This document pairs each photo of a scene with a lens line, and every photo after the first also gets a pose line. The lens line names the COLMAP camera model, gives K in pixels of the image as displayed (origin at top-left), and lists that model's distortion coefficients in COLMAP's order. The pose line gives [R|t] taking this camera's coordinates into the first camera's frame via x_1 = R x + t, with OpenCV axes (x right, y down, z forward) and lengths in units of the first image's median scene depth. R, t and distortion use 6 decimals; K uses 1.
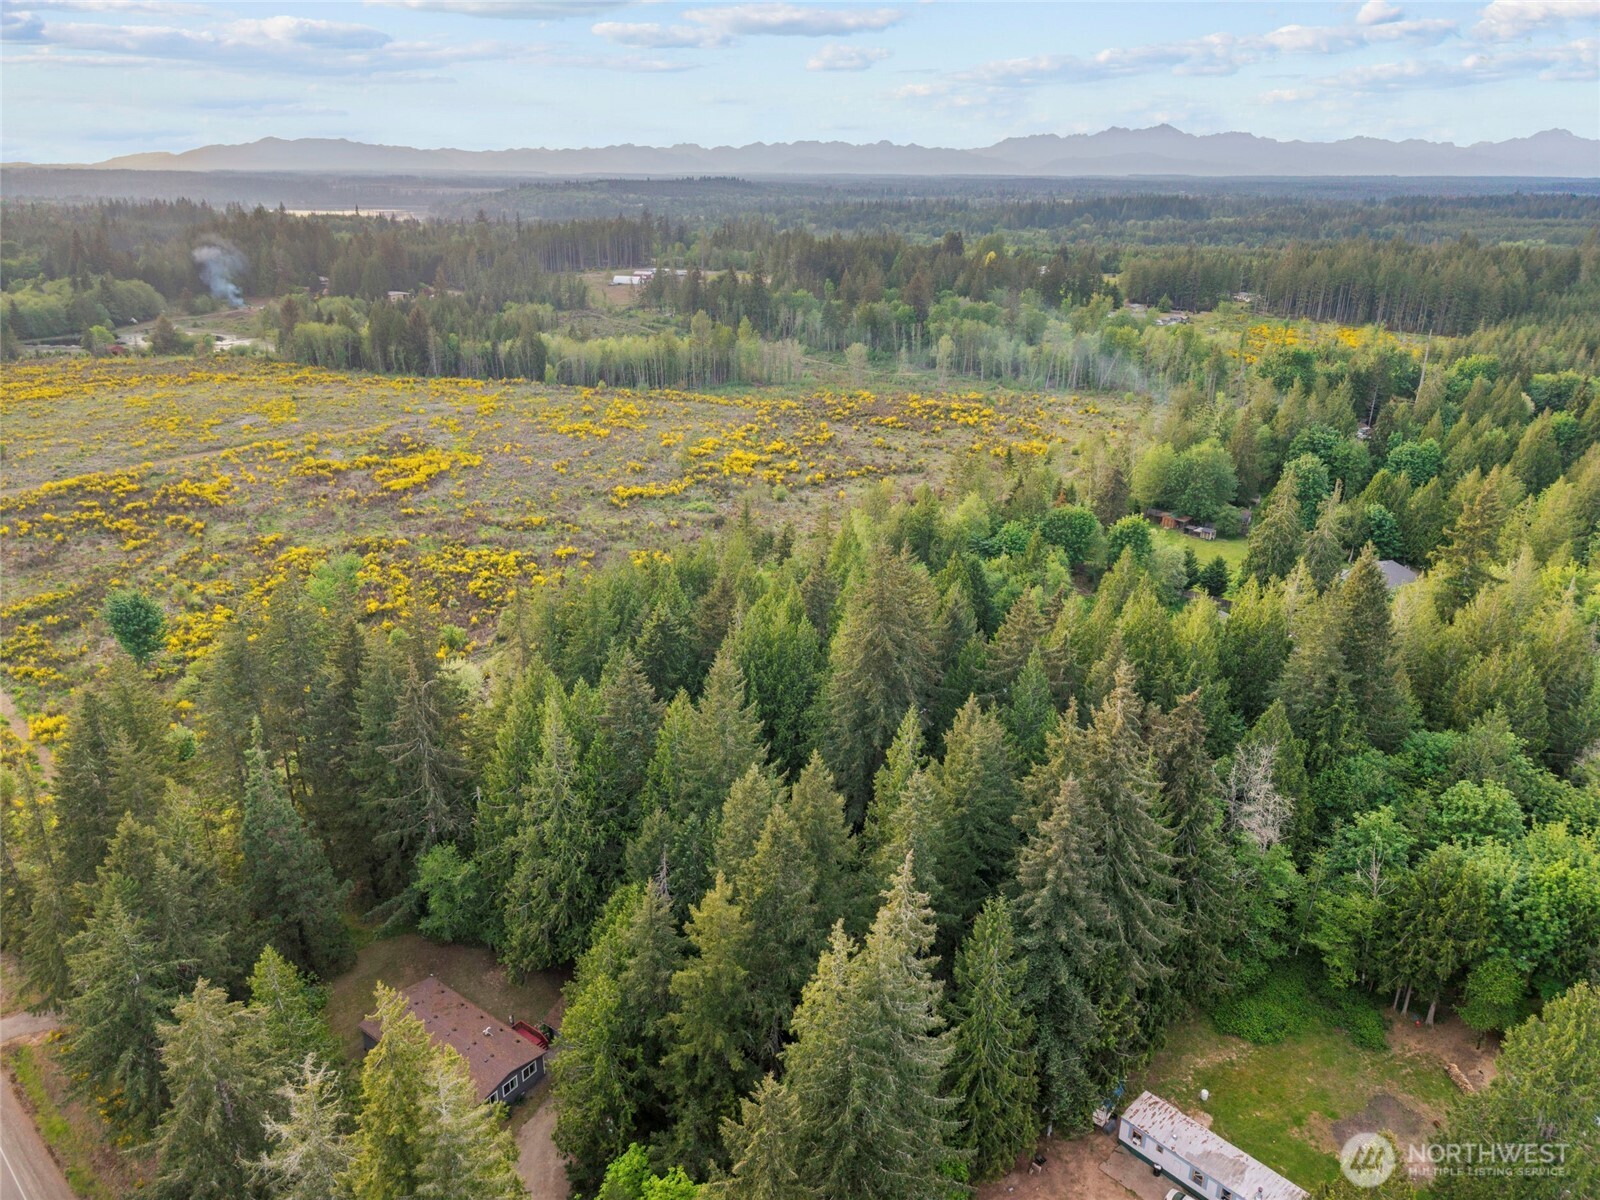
lens RADIAL K [[1069.3, 0, 800.0], [0, 1069.3, 600.0], [0, 0, 1]] dist [0.039293, -0.000577]
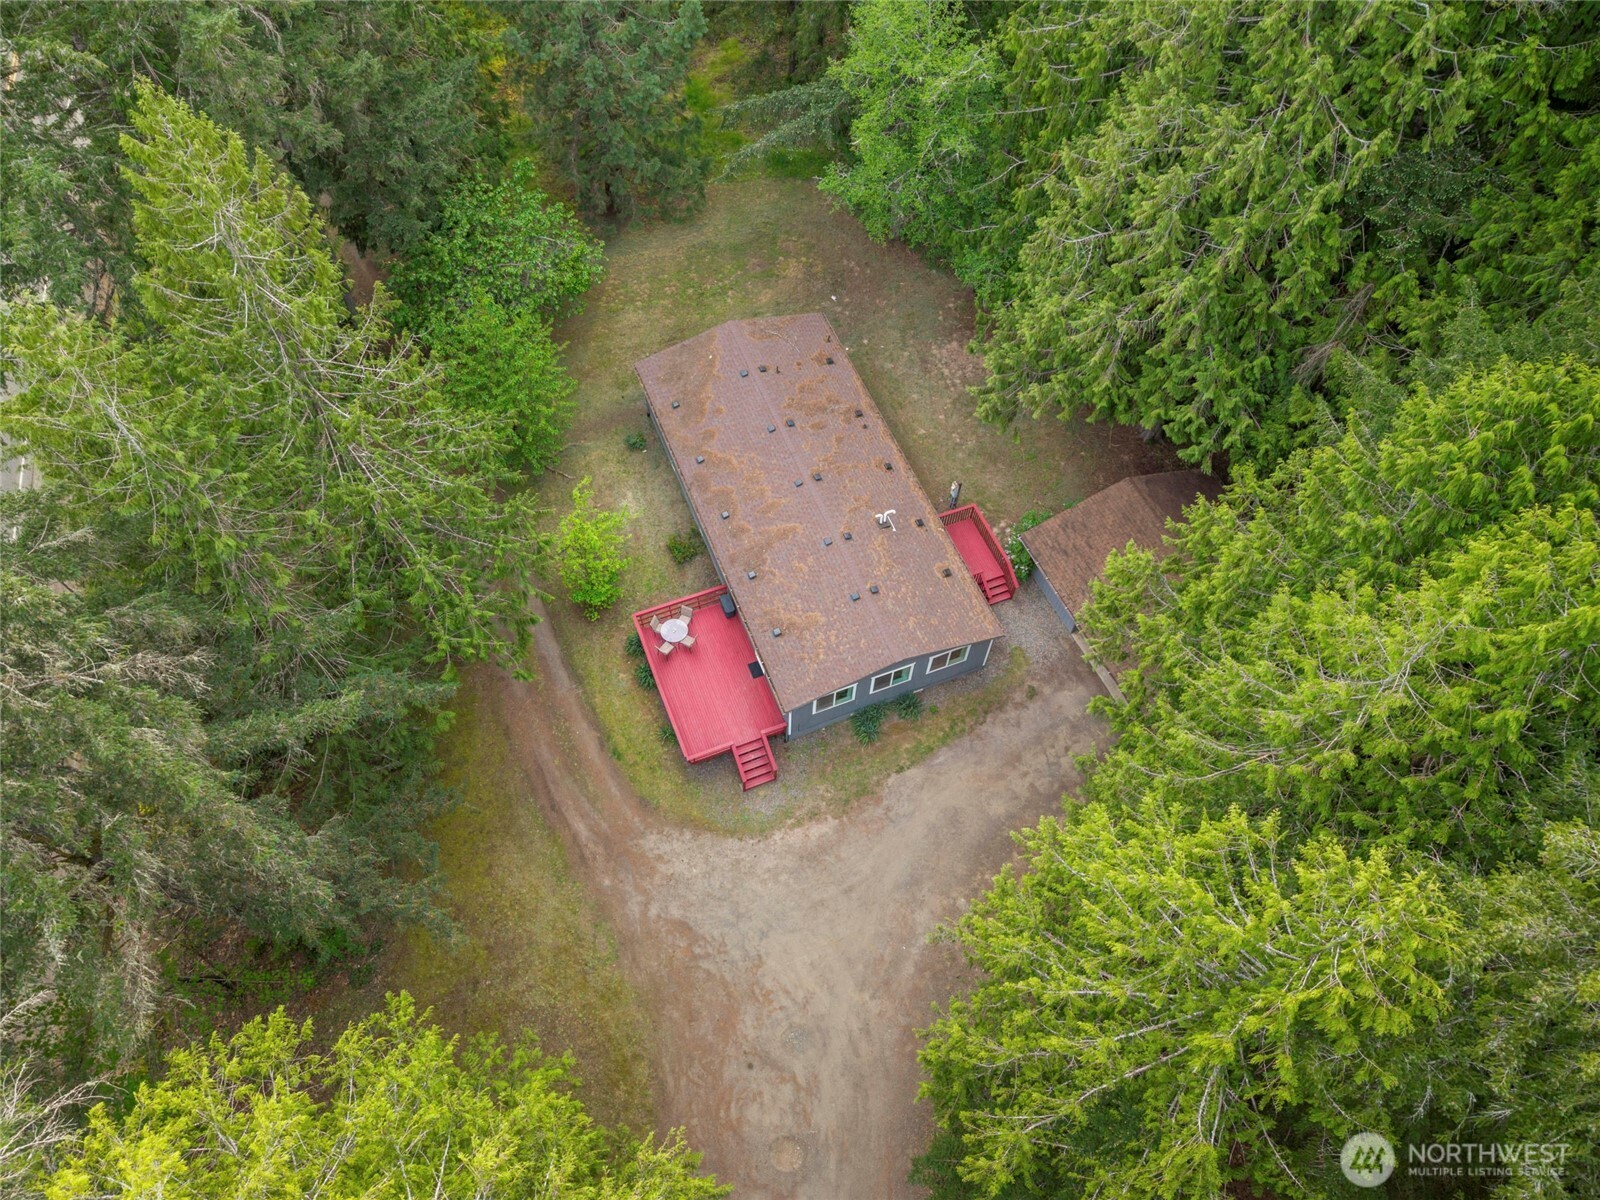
lens RADIAL K [[1069.3, 0, 800.0], [0, 1069.3, 600.0], [0, 0, 1]] dist [0.039293, -0.000577]
pose [[0.854704, 0.458336, -0.243740, -0.197246], [-0.222489, 0.747649, 0.625715, 0.177244], [0.469020, -0.480572, 0.740993, 0.648524]]
